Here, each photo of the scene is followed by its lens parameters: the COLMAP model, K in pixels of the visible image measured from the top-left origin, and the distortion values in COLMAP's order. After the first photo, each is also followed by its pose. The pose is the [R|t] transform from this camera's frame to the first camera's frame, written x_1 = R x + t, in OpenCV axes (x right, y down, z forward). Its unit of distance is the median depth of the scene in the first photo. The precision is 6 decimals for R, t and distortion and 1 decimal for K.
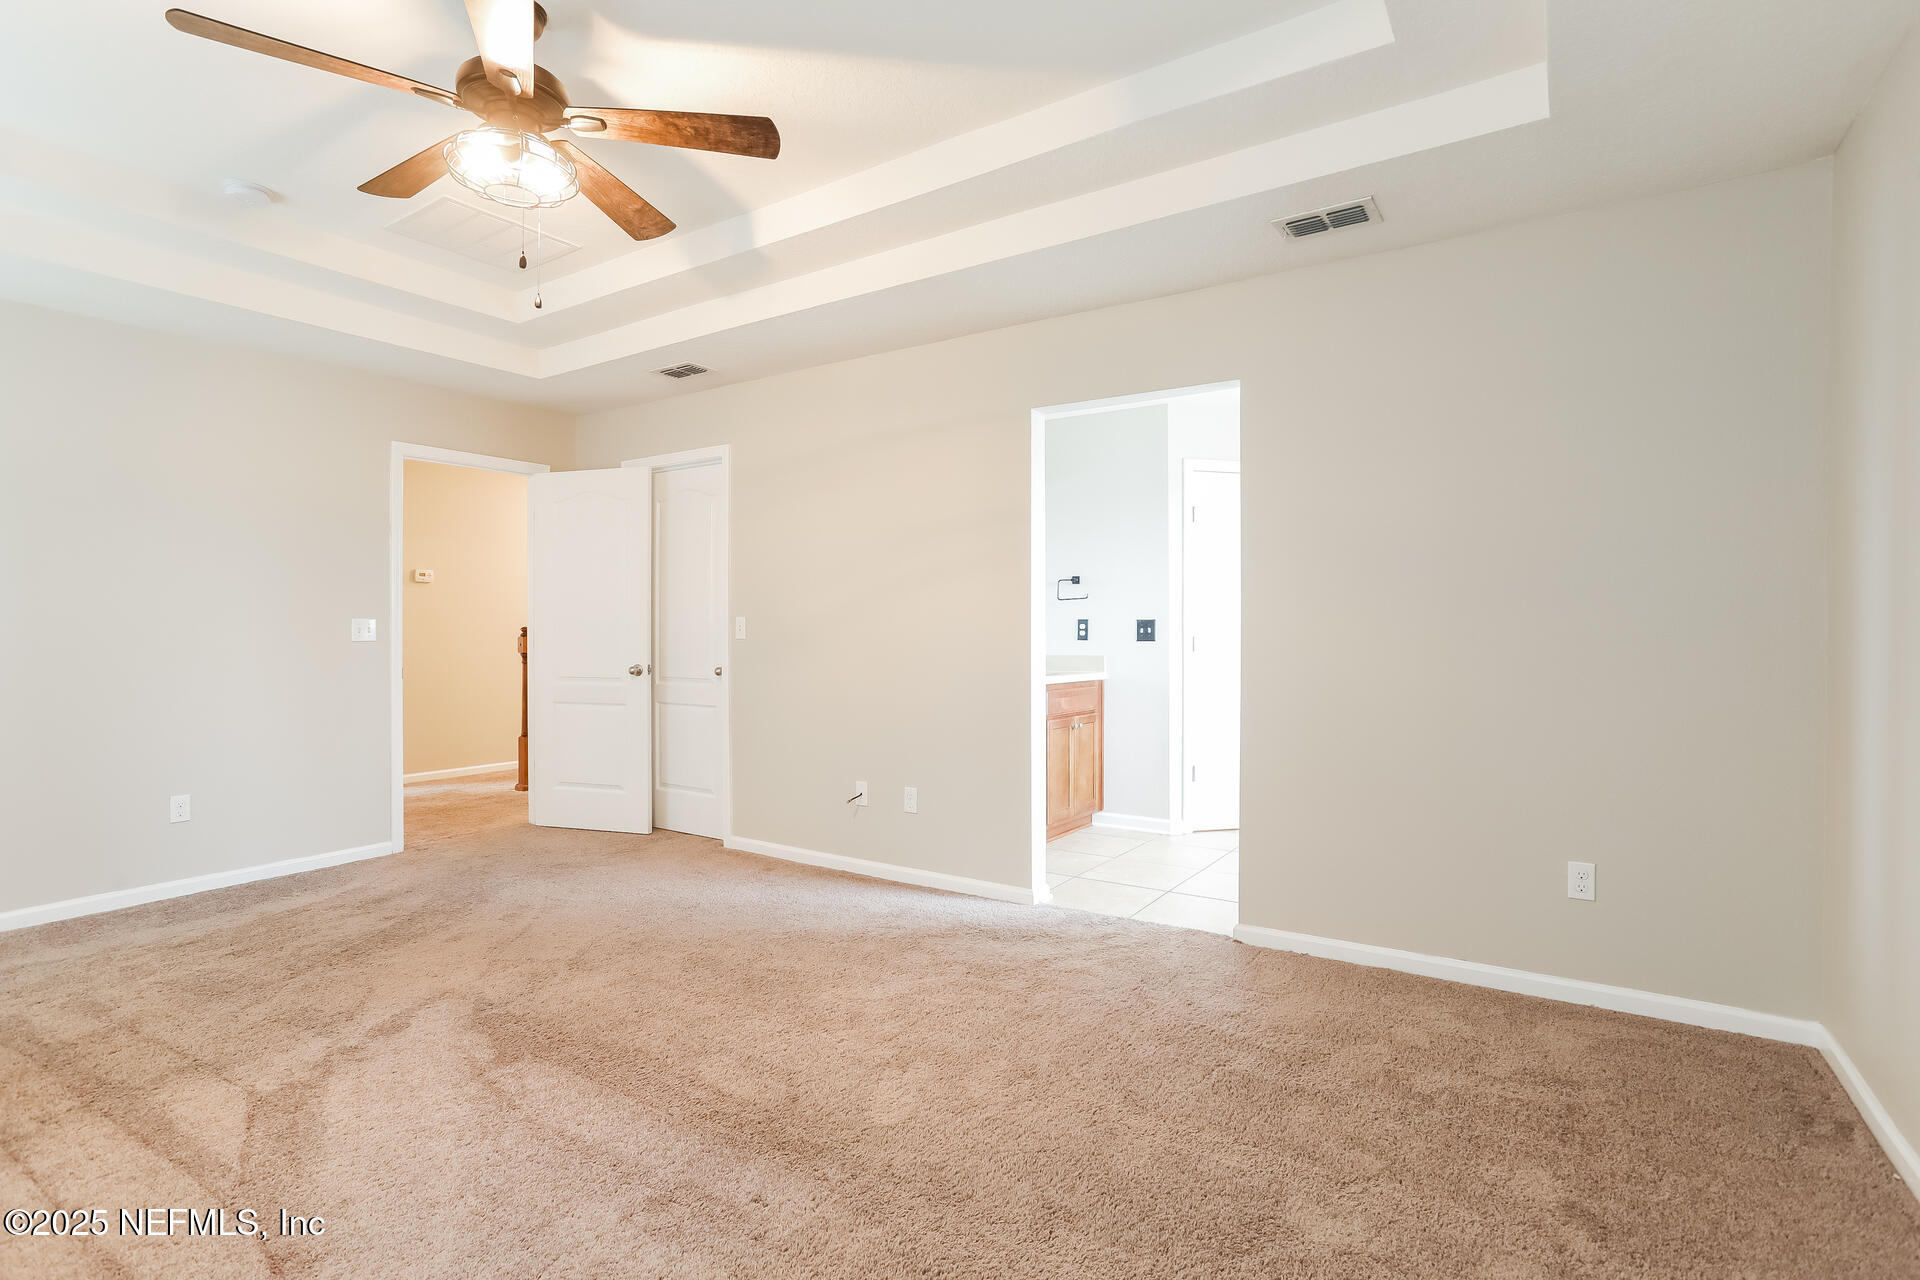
lens RADIAL K [[938.3, 0, 960.0], [0, 938.3, 640.0], [0, 0, 1]] dist [-0.002583, -0.000301]
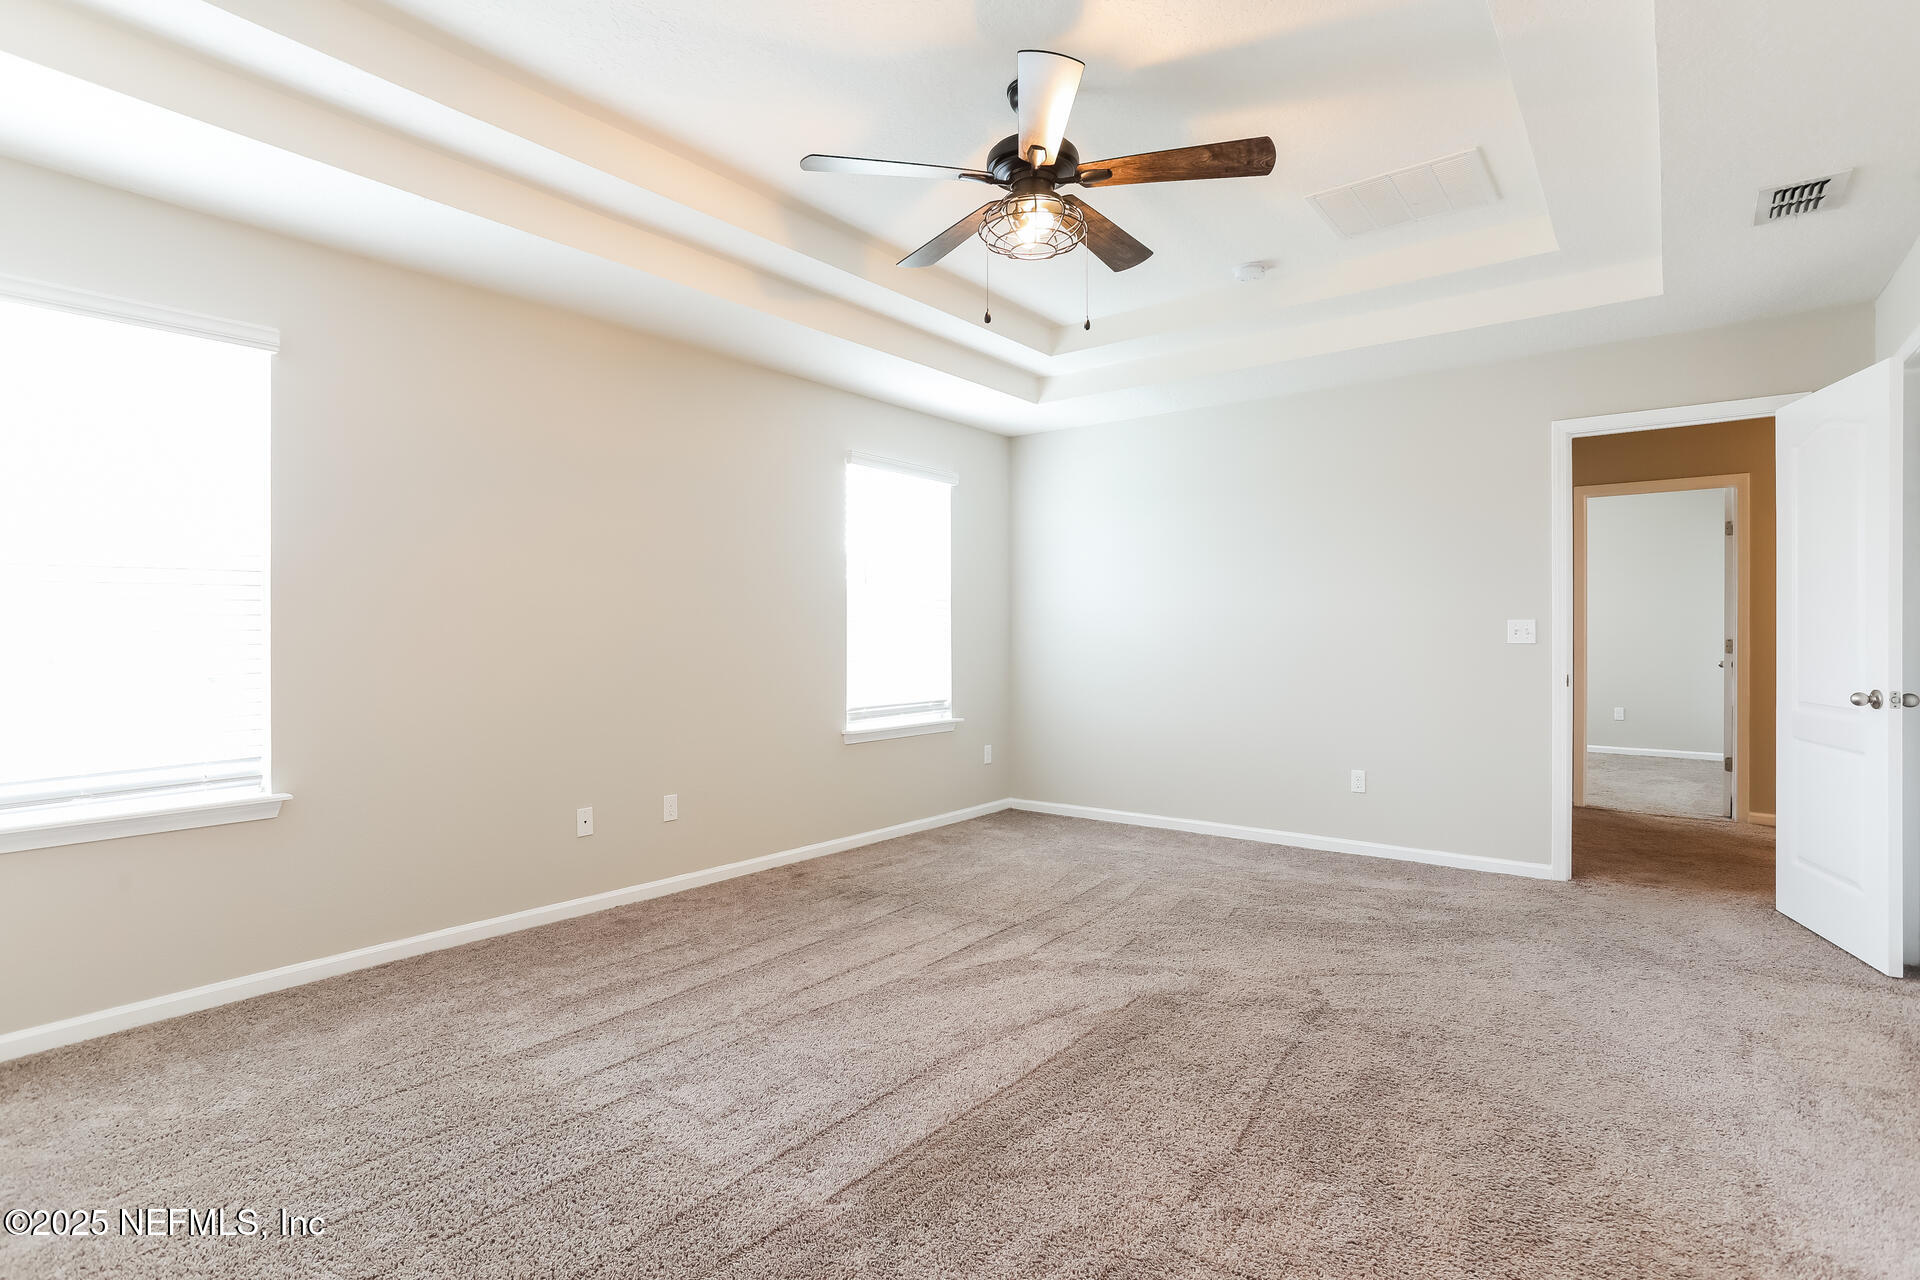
lens RADIAL K [[938.3, 0, 960.0], [0, 938.3, 640.0], [0, 0, 1]] dist [-0.002583, -0.000301]
pose [[-0.076042, 0.011648, -0.997037, 0.445066], [-0.012857, 0.999837, 0.012662, -0.008747], [0.997022, 0.013782, -0.075879, 0.667853]]
